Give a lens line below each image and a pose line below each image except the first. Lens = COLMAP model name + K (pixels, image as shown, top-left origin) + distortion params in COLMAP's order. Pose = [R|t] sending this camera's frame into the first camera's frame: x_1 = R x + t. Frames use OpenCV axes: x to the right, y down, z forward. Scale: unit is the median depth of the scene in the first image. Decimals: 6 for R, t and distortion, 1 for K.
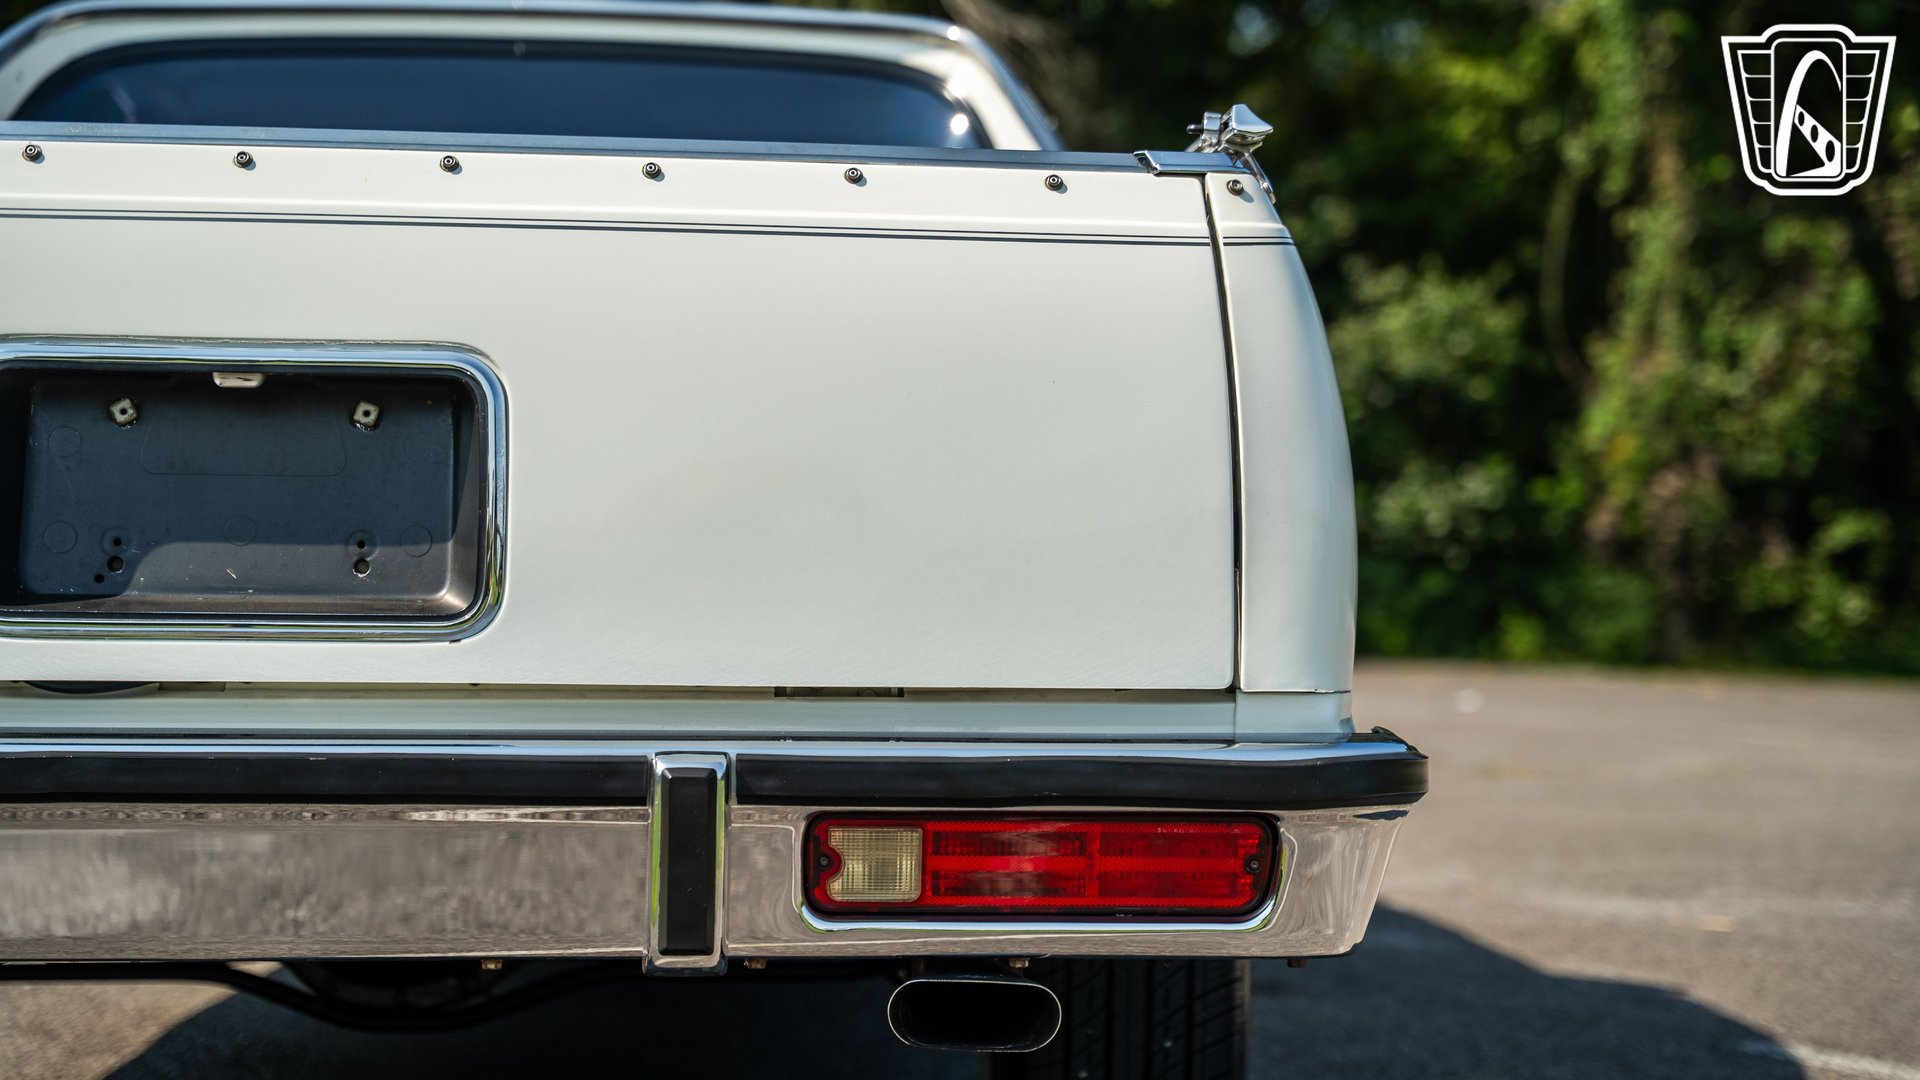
lens RADIAL K [[3602.3, 0, 960.0], [0, 3602.3, 540.0], [0, 0, 1]] dist [0.634615, 0.026533]
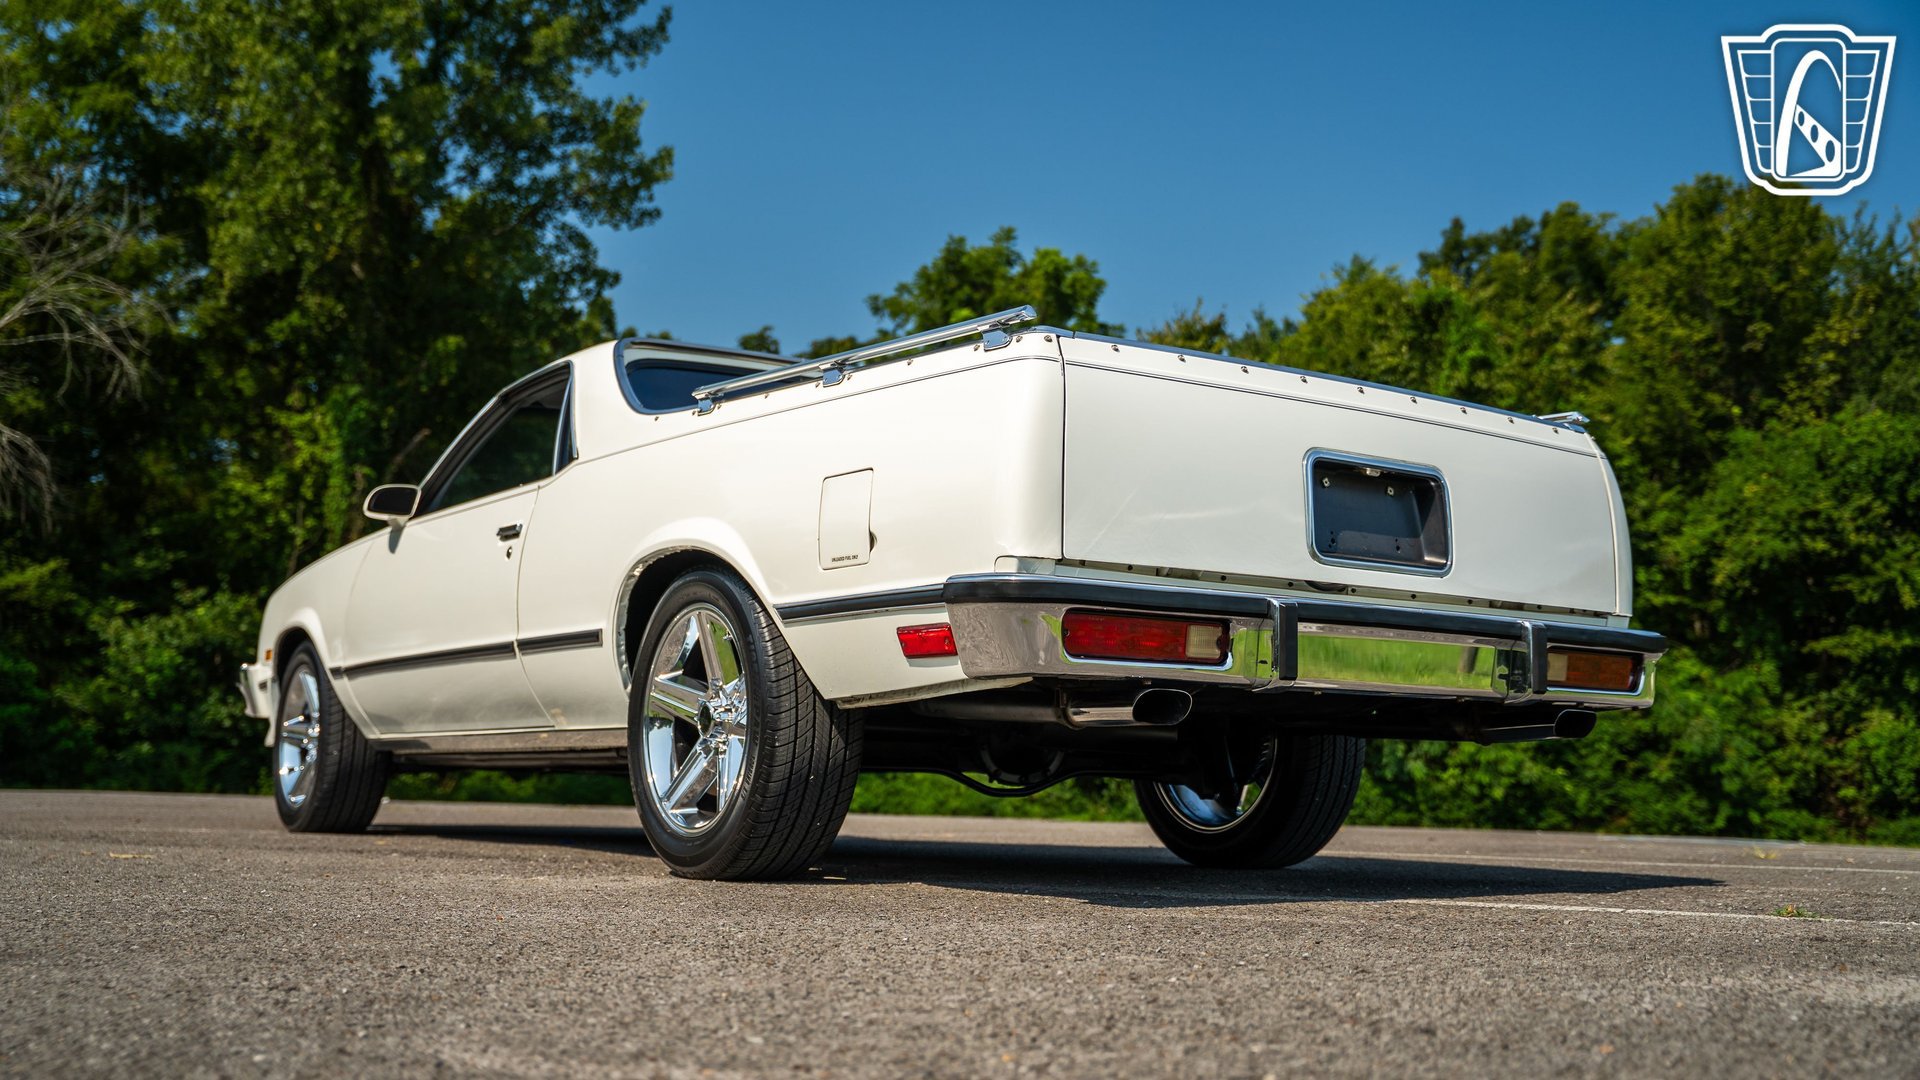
lens RADIAL K [[1884.7, 0, 949.7], [0, 1884.7, 540.4], [0, 0, 1]] dist [-0.070126, 0.222162]
pose [[0.841041, 0.071552, 0.536219, -0.076938], [-0.010096, 0.993118, -0.116684, 0.010758], [-0.540878, 0.092722, 0.835975, 0.004172]]
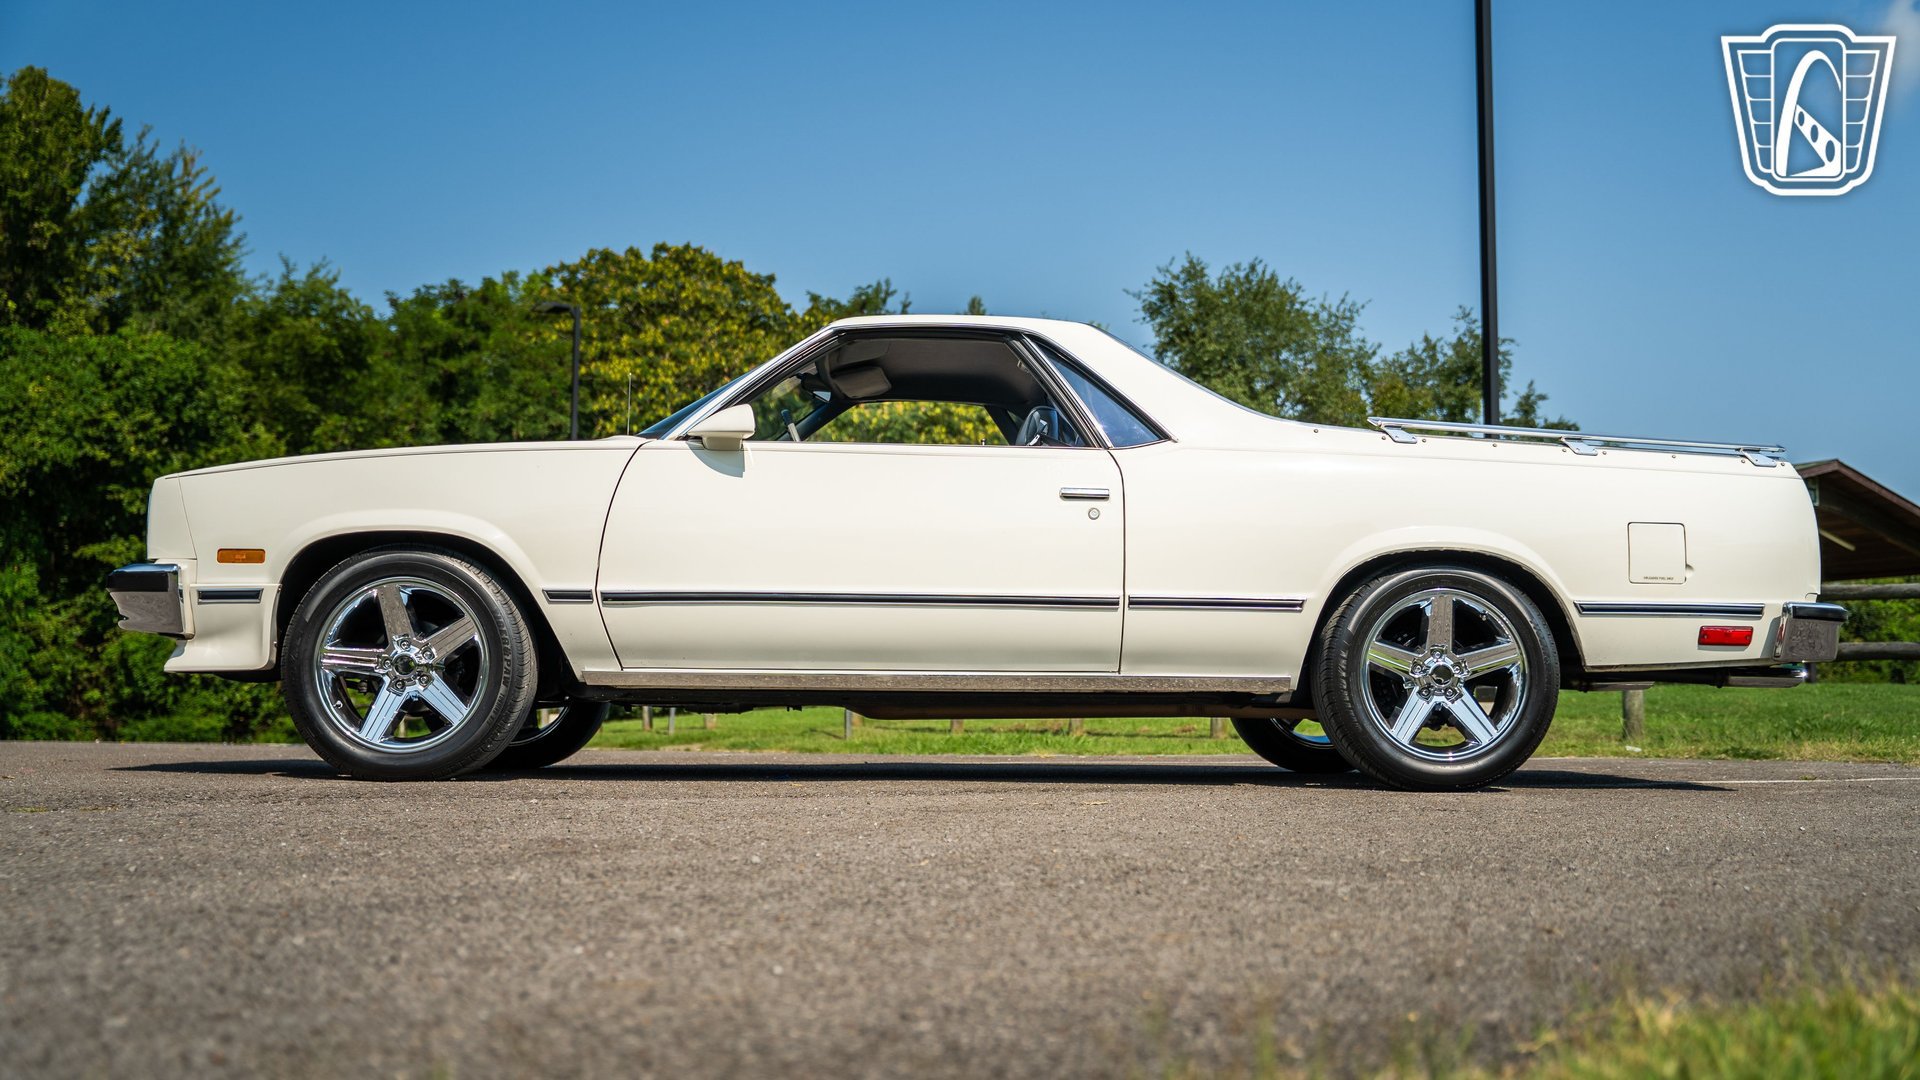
lens RADIAL K [[1884.7, 0, 949.7], [0, 1884.7, 540.4], [0, 0, 1]] dist [-0.070126, 0.222162]
pose [[-0.001282, 0.078669, 0.996900, -0.166899], [-0.019170, 0.996716, -0.078679, 0.010309], [-0.999815, -0.019211, 0.000230, 0.128922]]
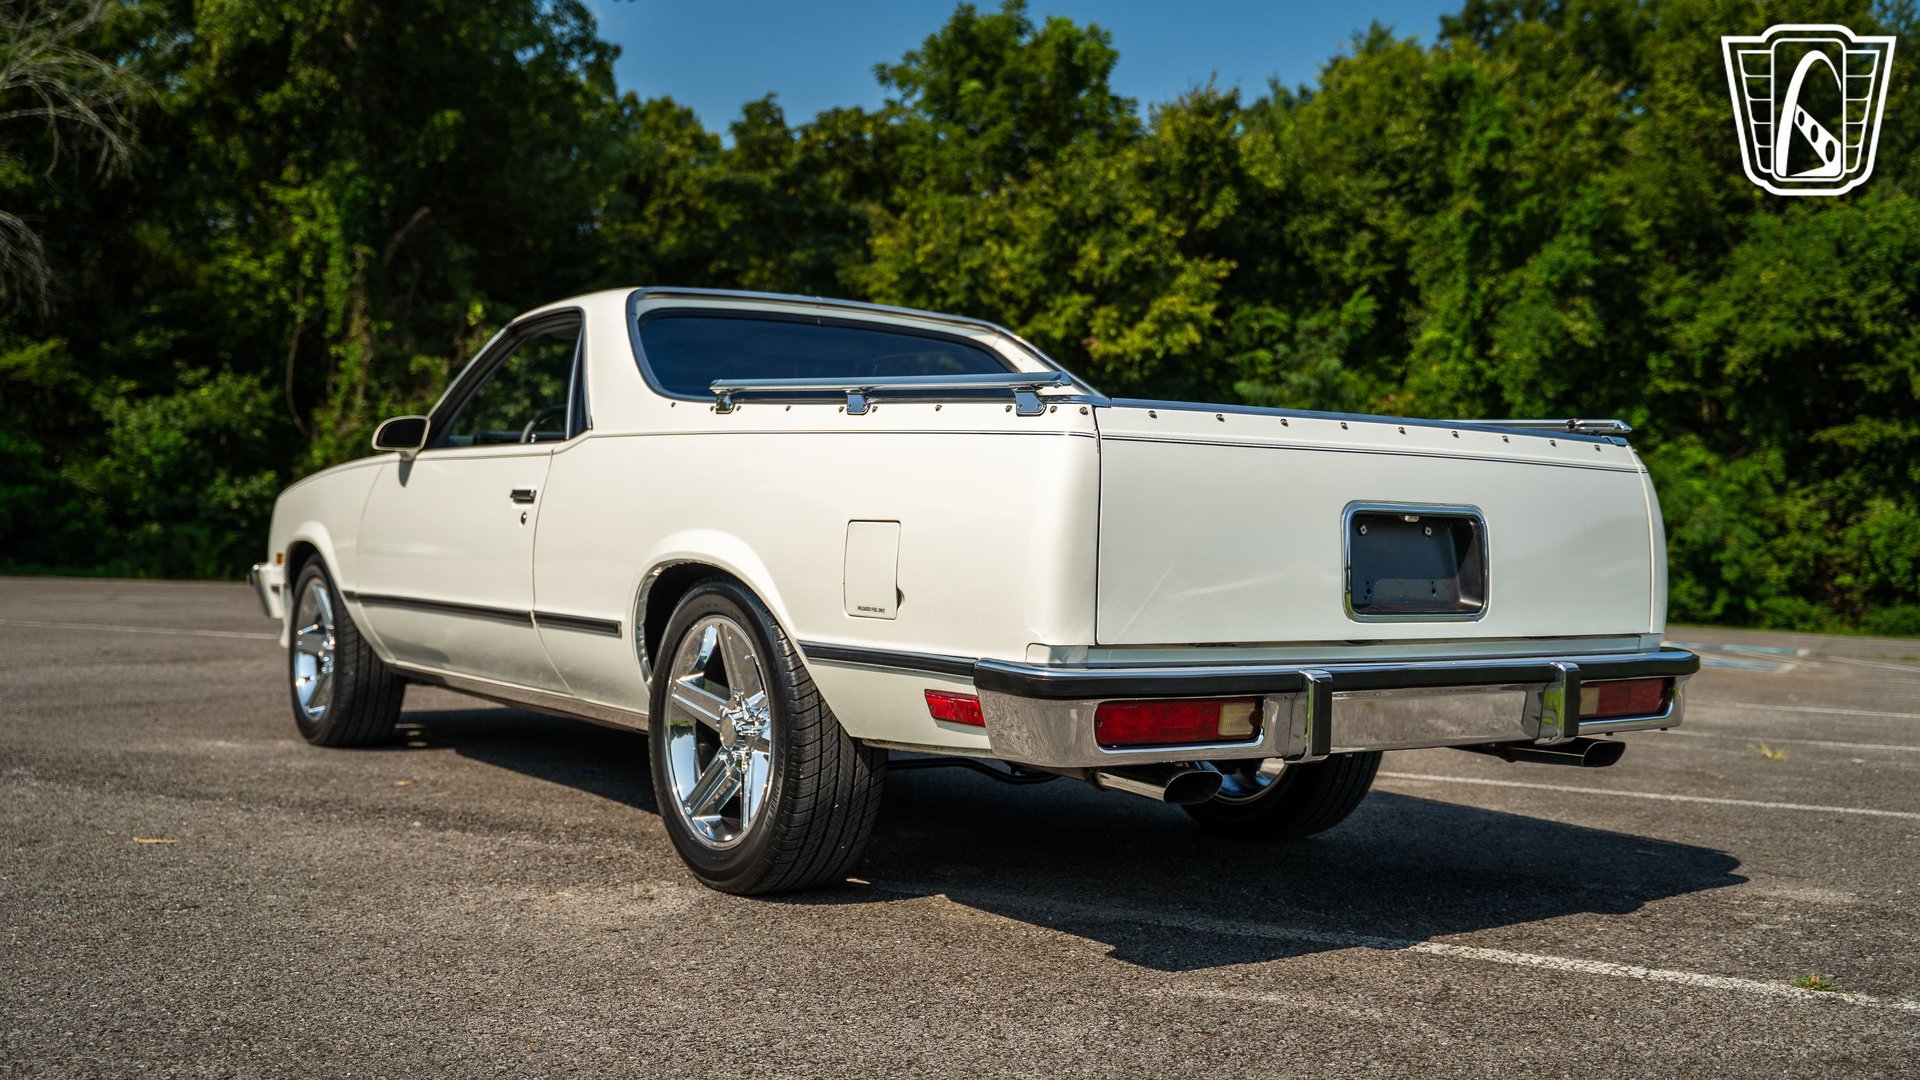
lens RADIAL K [[1885.4, 0, 960.0], [0, 1885.4, 540.0], [0, 0, 1]] dist [-0.075476, 0.232190]
pose [[0.839280, 0.007545, 0.543647, -0.077332], [-0.015886, 0.999817, 0.010649, -0.002492], [-0.543468, -0.017574, 0.839246, 0.005833]]
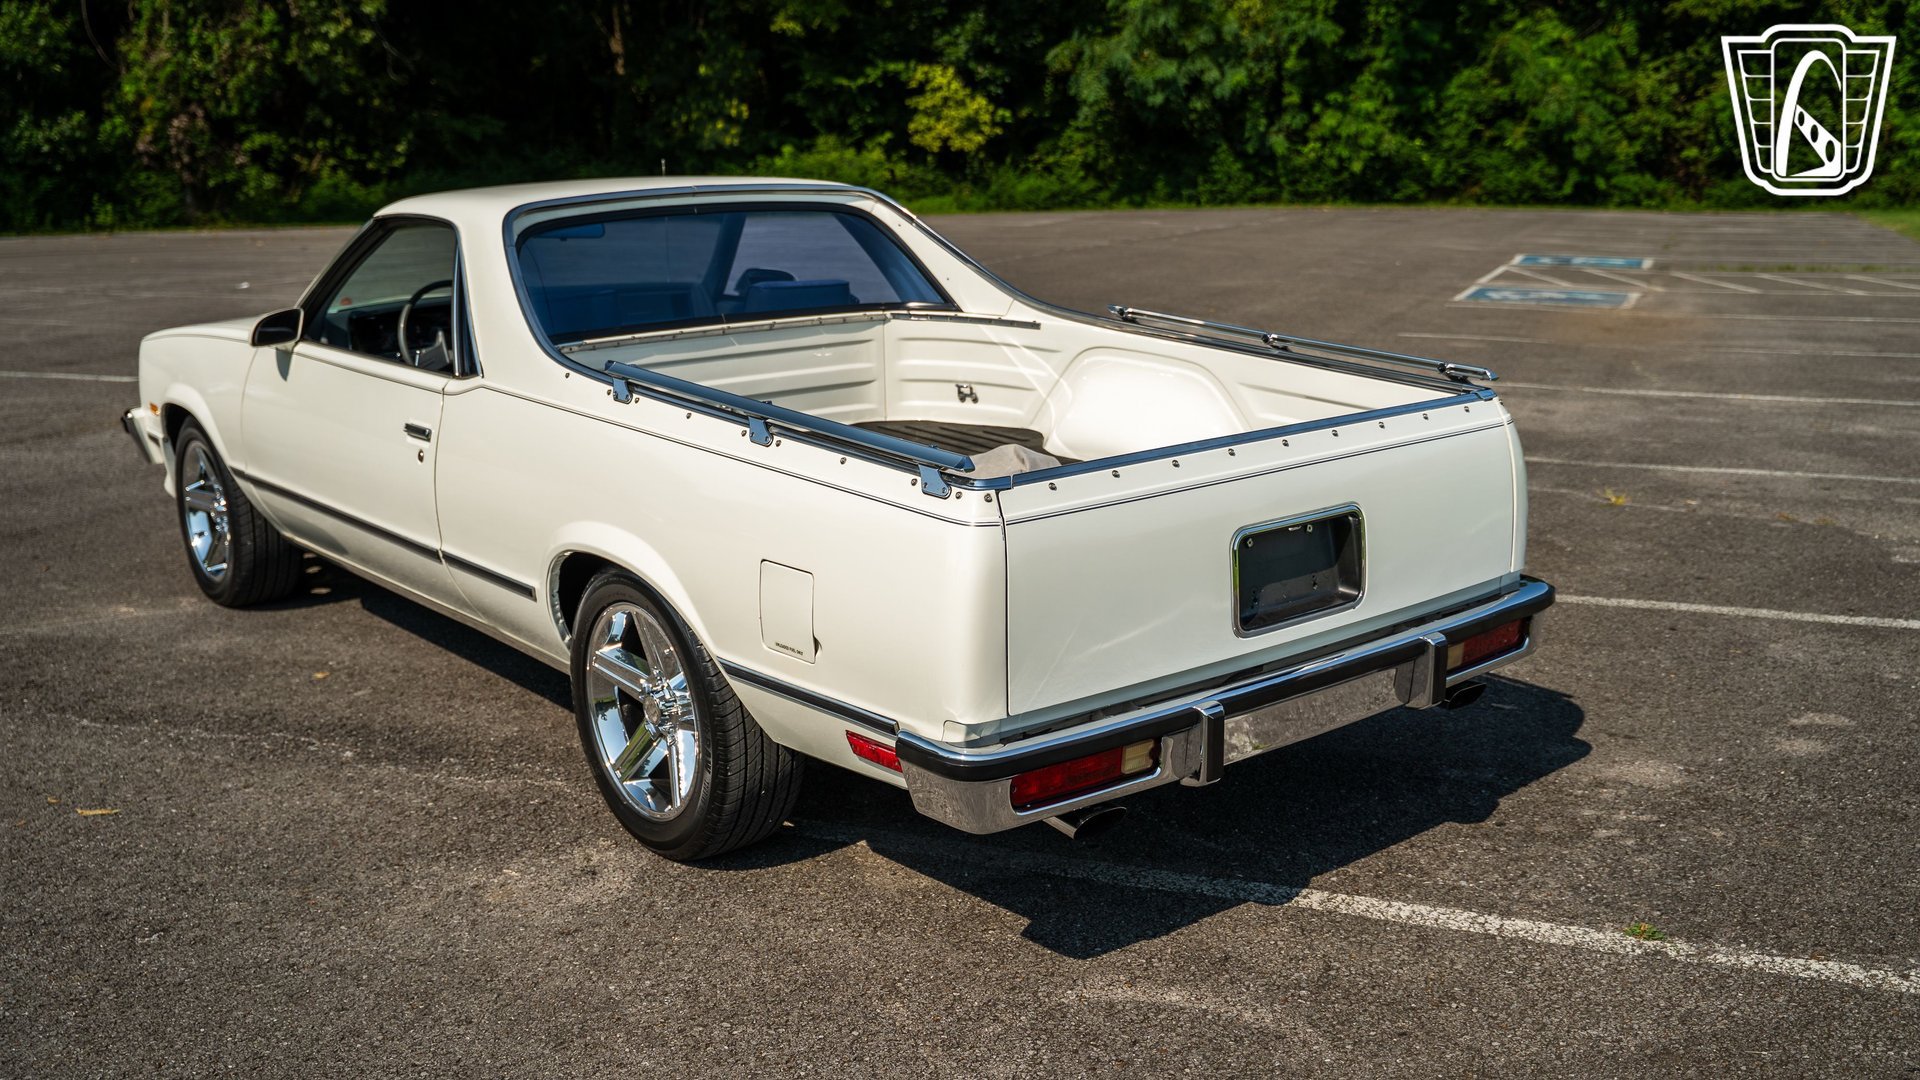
lens RADIAL K [[1885.4, 0, 960.0], [0, 1885.4, 540.0], [0, 0, 1]] dist [-0.075476, 0.232190]
pose [[0.794079, -0.161792, 0.585886, -0.079618], [0.023913, 0.971491, 0.235867, -0.024199], [-0.607344, -0.173287, 0.775309, 0.005854]]
